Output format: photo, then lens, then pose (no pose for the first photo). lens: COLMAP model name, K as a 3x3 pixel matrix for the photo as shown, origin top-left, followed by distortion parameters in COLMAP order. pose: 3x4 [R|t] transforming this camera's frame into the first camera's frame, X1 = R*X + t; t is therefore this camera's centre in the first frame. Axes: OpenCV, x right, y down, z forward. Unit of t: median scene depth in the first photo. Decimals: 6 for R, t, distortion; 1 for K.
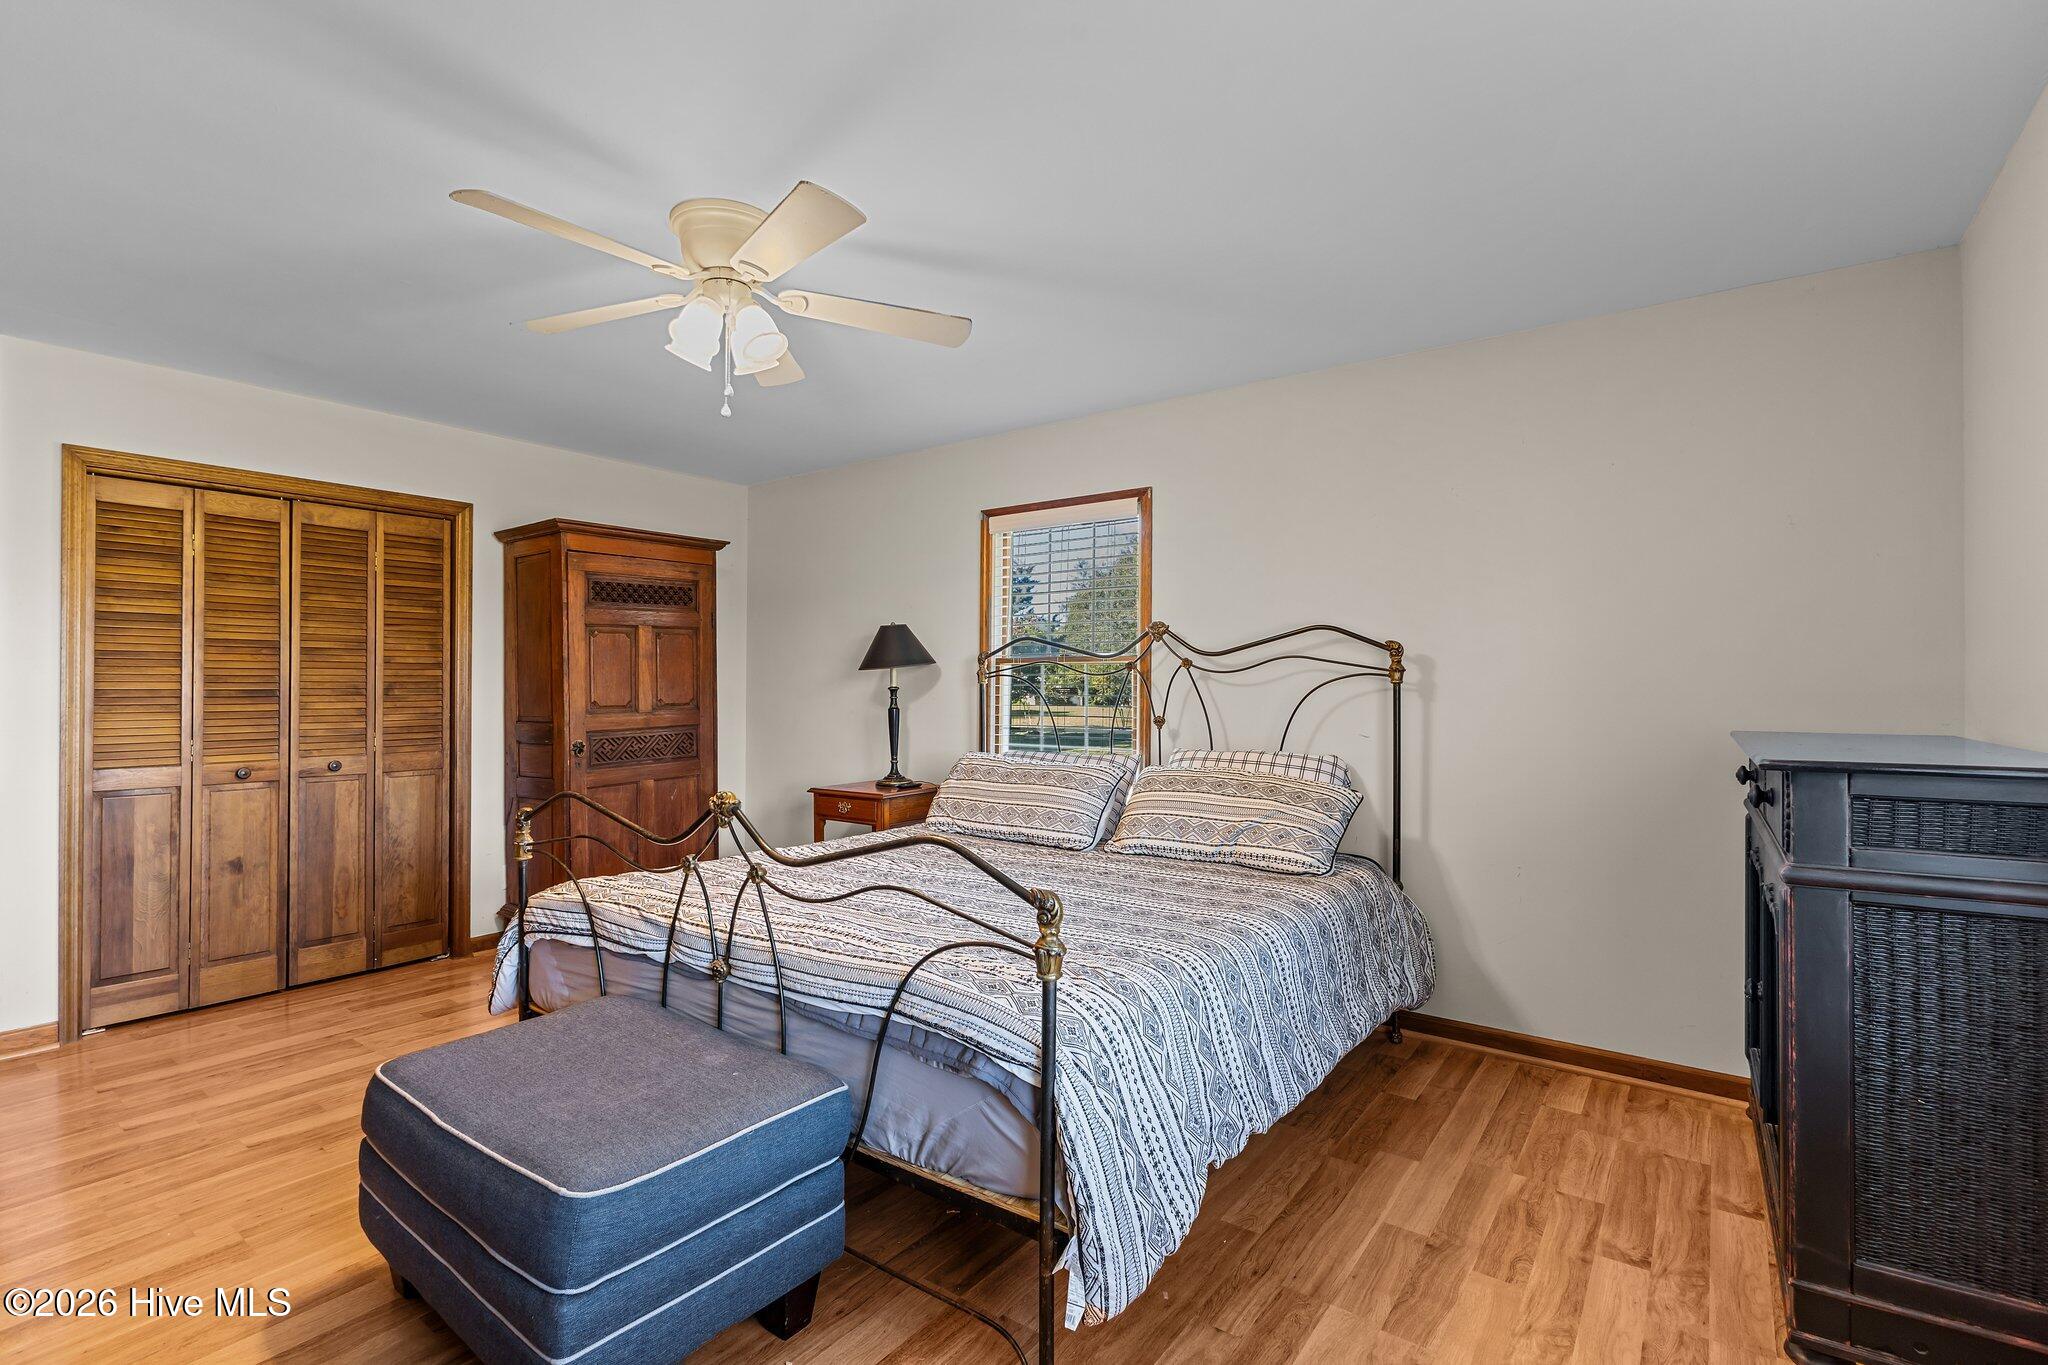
lens RADIAL K [[943.3, 0, 1028.4], [0, 943.3, 681.3], [0, 0, 1]] dist [-0.009729, 0.002158]
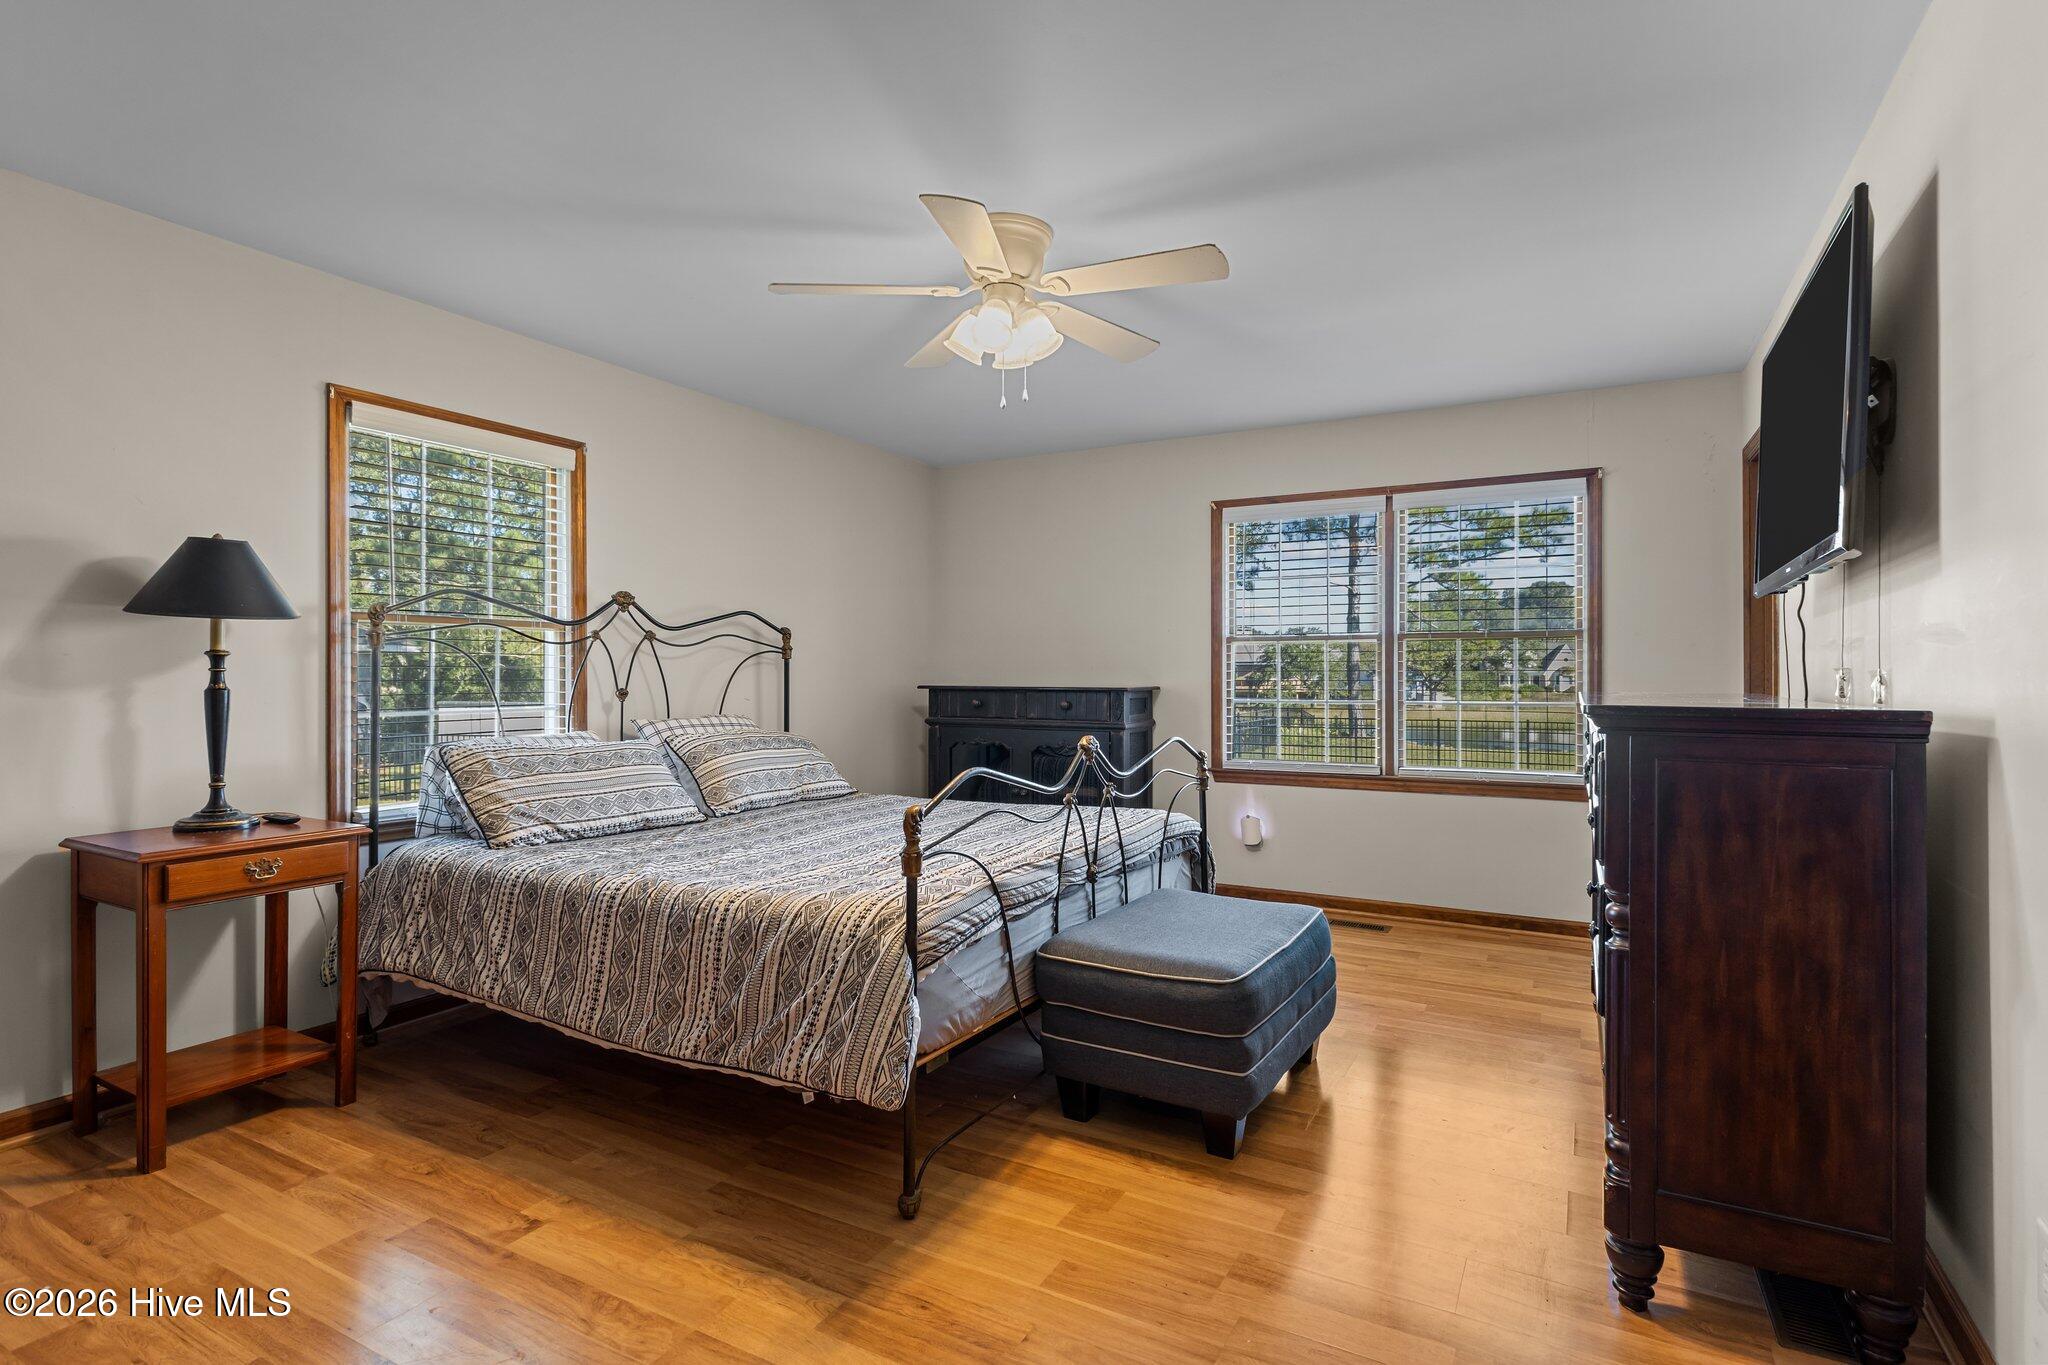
lens RADIAL K [[1024.9, 0, 1036.6], [0, 1024.9, 678.0], [0, 0, 1]] dist [0.006122, -0.002611]
pose [[-0.141593, -0.003462, 0.989919, -1.122775], [-0.007974, 0.999965, 0.002356, 0.023070], [-0.989893, -0.007560, -0.141616, 0.838692]]
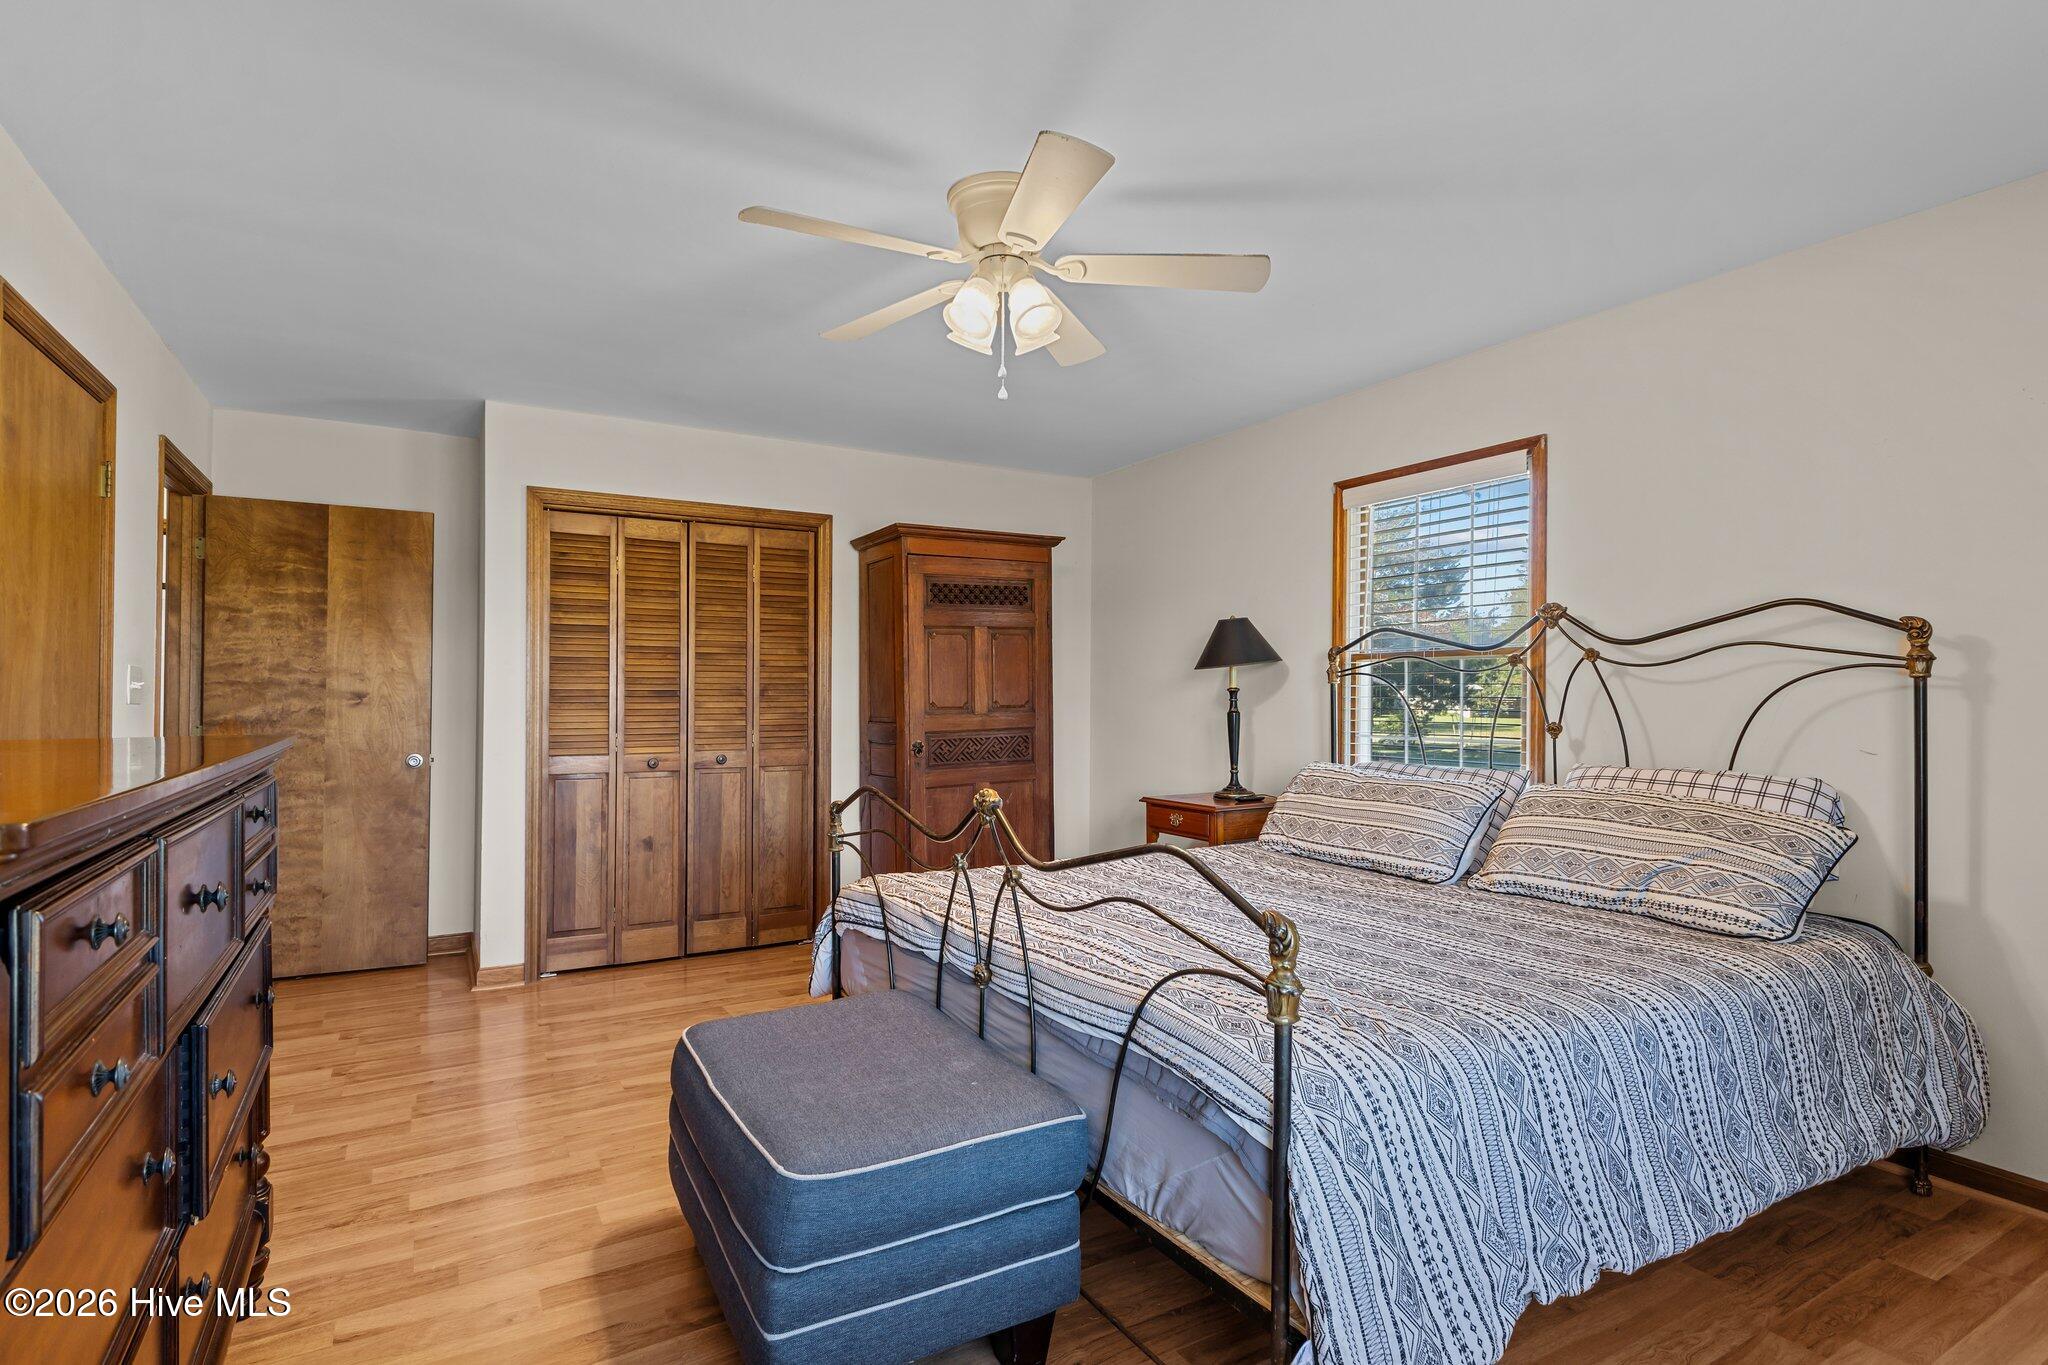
lens RADIAL K [[1024.9, 0, 1020.0], [0, 1024.9, 689.2], [0, 0, 1]] dist [0.006122, -0.002611]
pose [[0.916968, -0.001349, -0.398959, 0.082442], [0.001084, 0.999999, -0.000891, 0.010756], [0.398960, 0.000385, 0.916968, 0.037050]]
